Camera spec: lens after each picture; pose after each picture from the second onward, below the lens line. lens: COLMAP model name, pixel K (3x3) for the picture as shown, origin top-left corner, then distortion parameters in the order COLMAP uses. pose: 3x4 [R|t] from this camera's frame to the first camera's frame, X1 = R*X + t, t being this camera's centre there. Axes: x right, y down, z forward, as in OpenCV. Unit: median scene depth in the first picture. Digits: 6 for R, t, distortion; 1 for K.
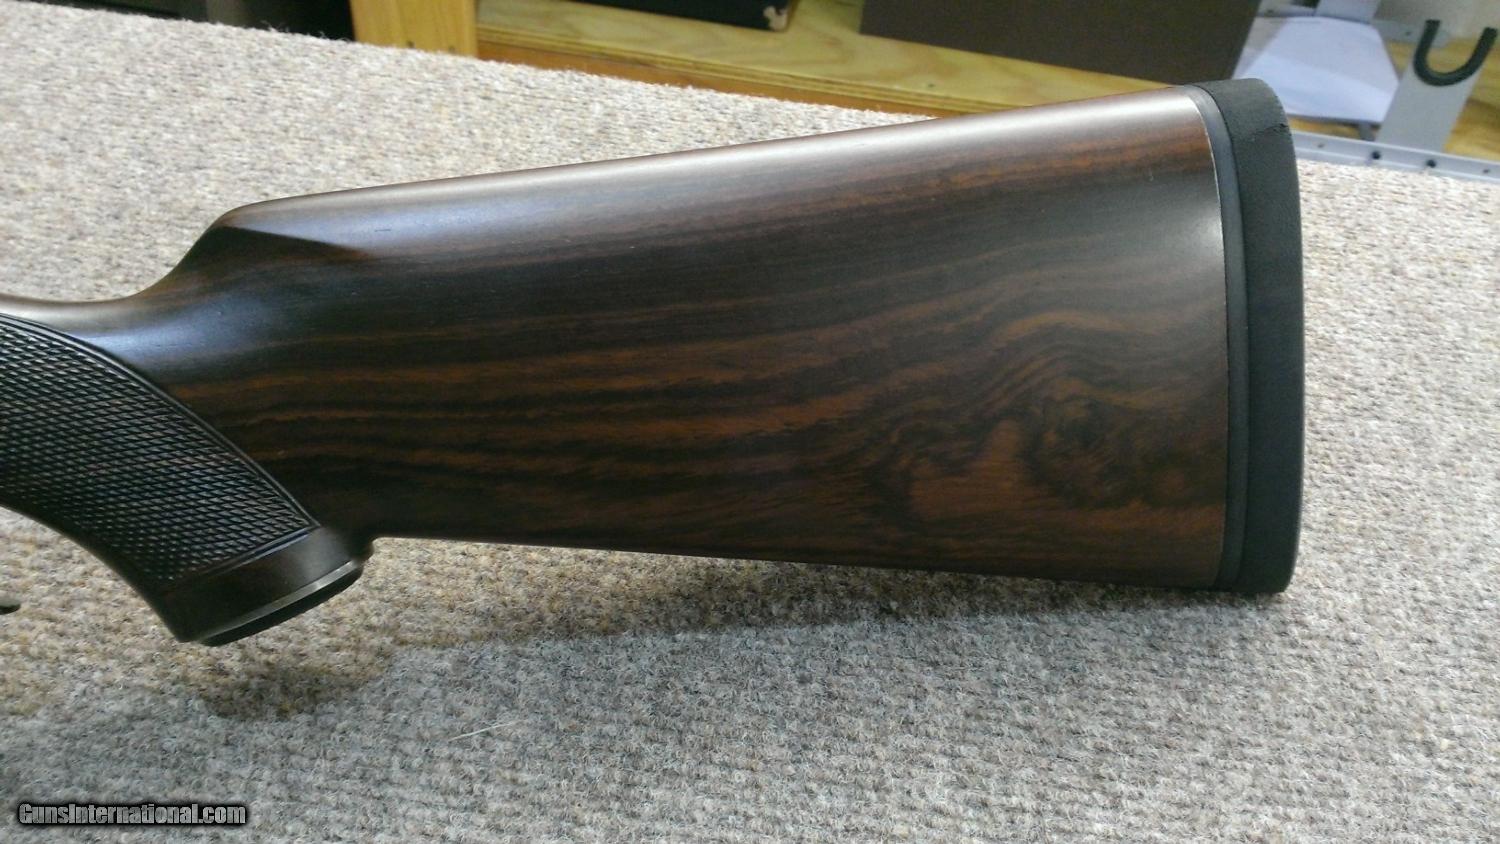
lens RADIAL K [[1209.7, 0, 750.0], [0, 1209.7, 422.0], [0, 0, 1]] dist [0.162669, -0.302205]
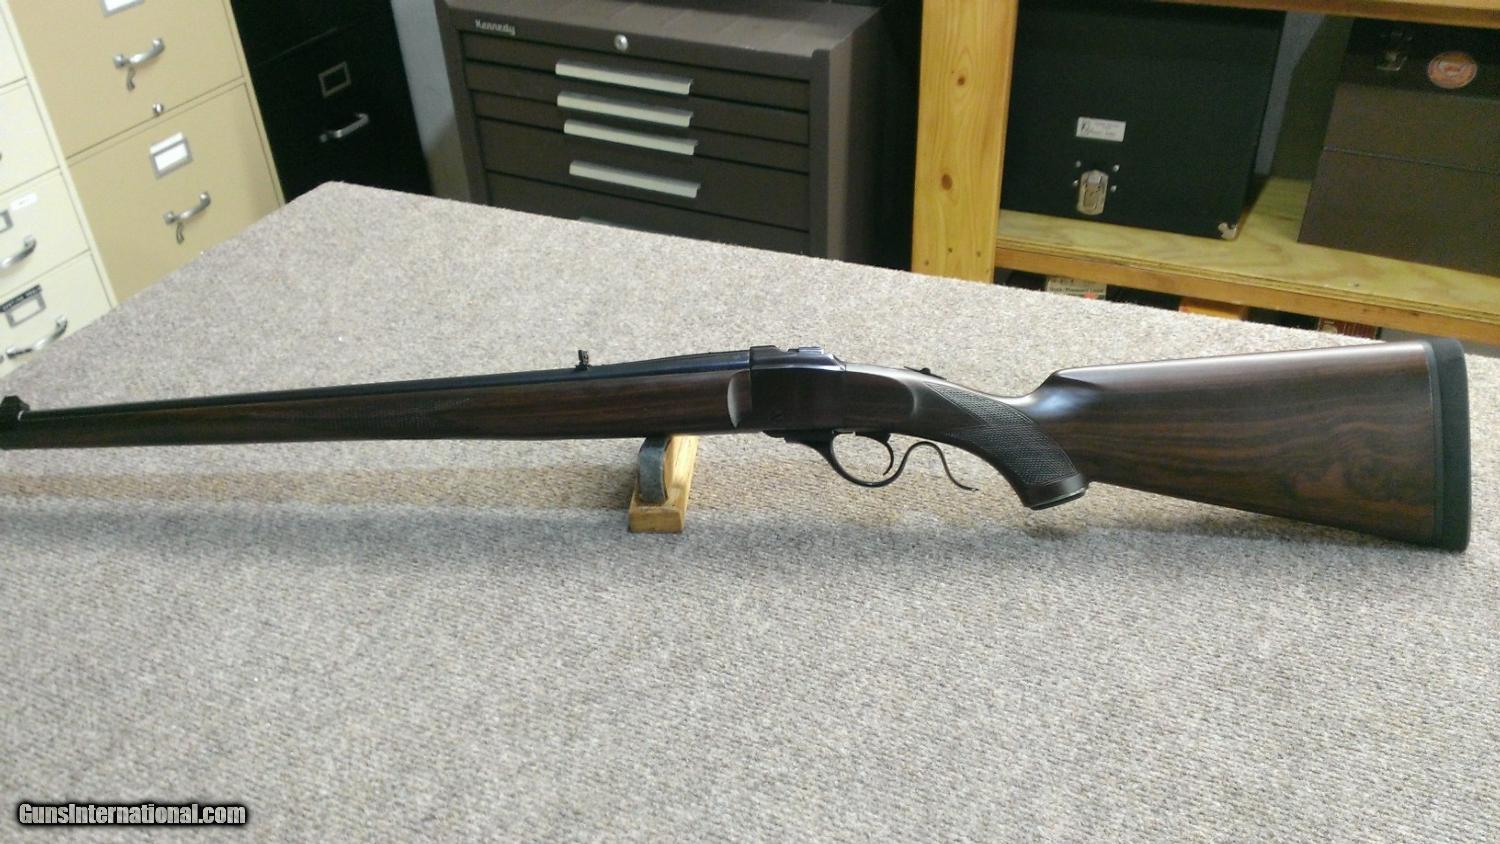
lens RADIAL K [[1209.7, 0, 750.0], [0, 1209.7, 422.0], [0, 0, 1]] dist [0.162669, -0.302205]
pose [[0.945421, 0.065975, -0.319104, -0.137628], [-0.103936, 0.989193, -0.103418, 0.308595], [0.308832, 0.130940, 0.942060, -1.844382]]
